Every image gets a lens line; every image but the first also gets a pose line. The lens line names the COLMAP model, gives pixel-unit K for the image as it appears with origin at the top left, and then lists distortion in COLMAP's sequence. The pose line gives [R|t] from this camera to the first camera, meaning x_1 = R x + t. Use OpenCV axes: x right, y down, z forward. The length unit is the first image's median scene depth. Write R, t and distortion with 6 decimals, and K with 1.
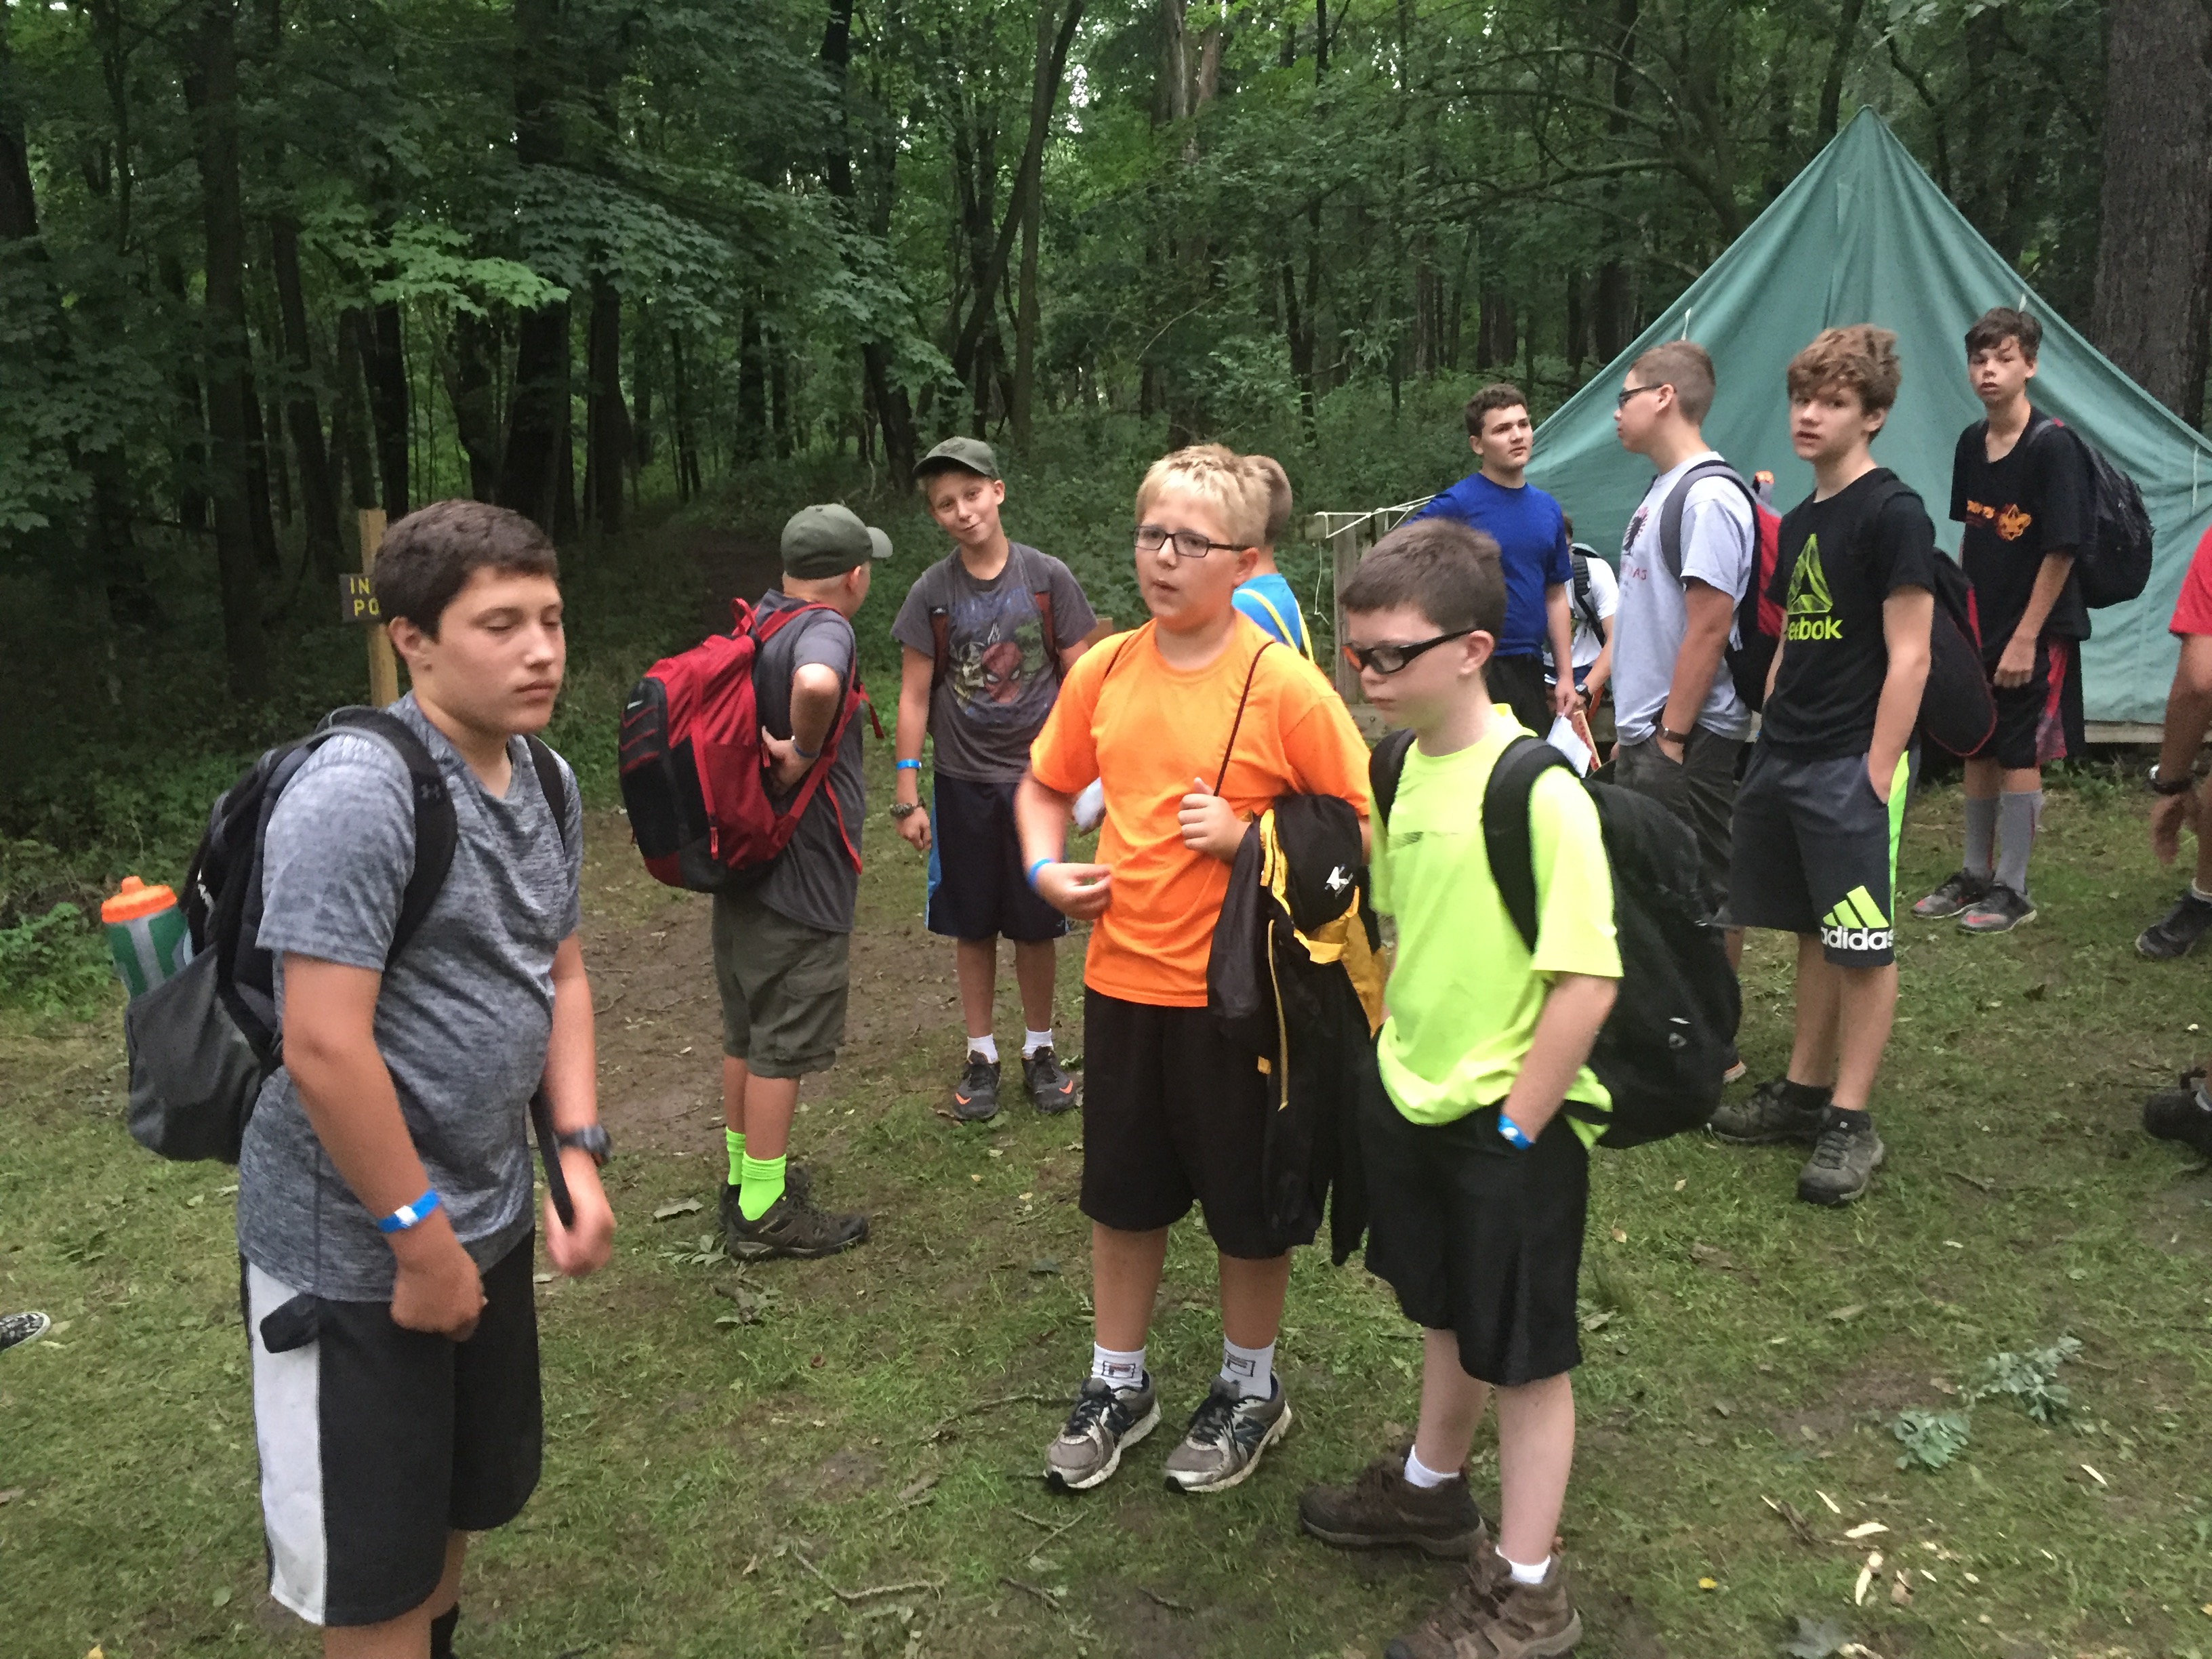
lens RADIAL K [[1918.2, 0, 1106.0], [0, 1918.2, 829.5], [0, 0, 1]] dist [0.078070, -0.109302]
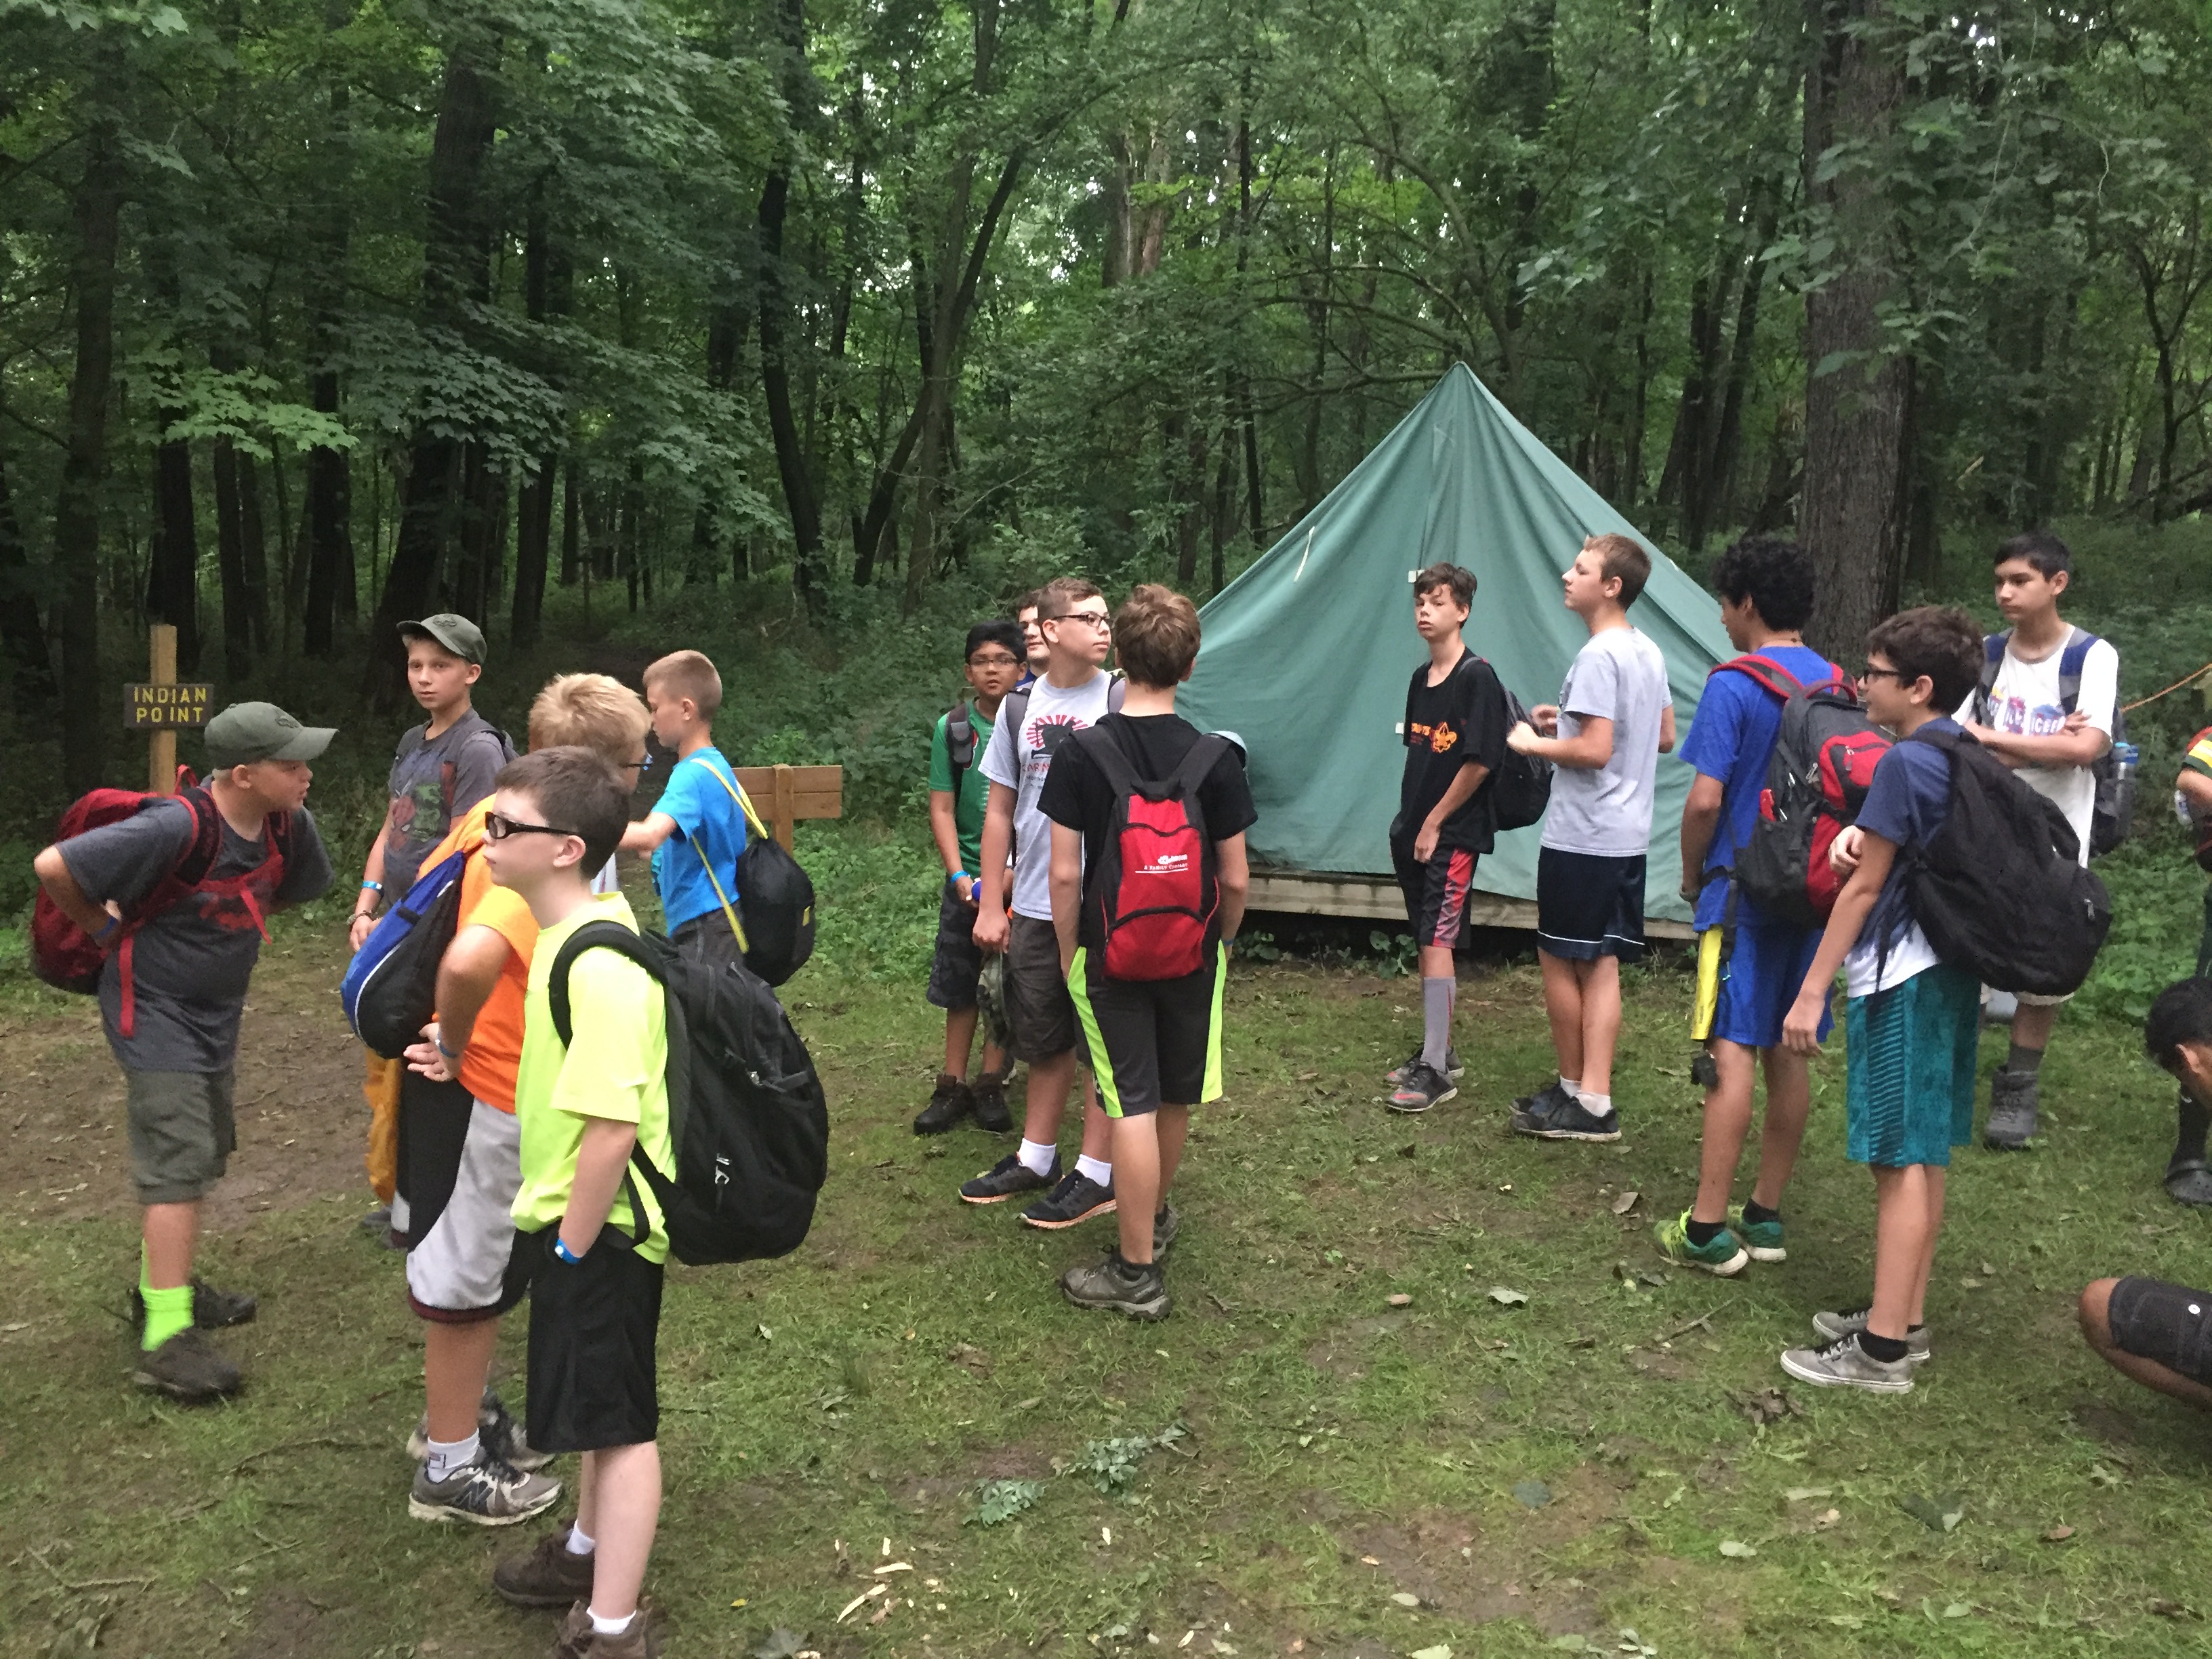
lens RADIAL K [[1918.2, 0, 1106.0], [0, 1918.2, 829.5], [0, 0, 1]] dist [0.078070, -0.109302]
pose [[0.998096, 0.061180, -0.007786, 0.158603], [-0.061563, 0.995895, -0.066359, -0.012848], [0.003694, 0.066712, 0.997765, -0.066741]]
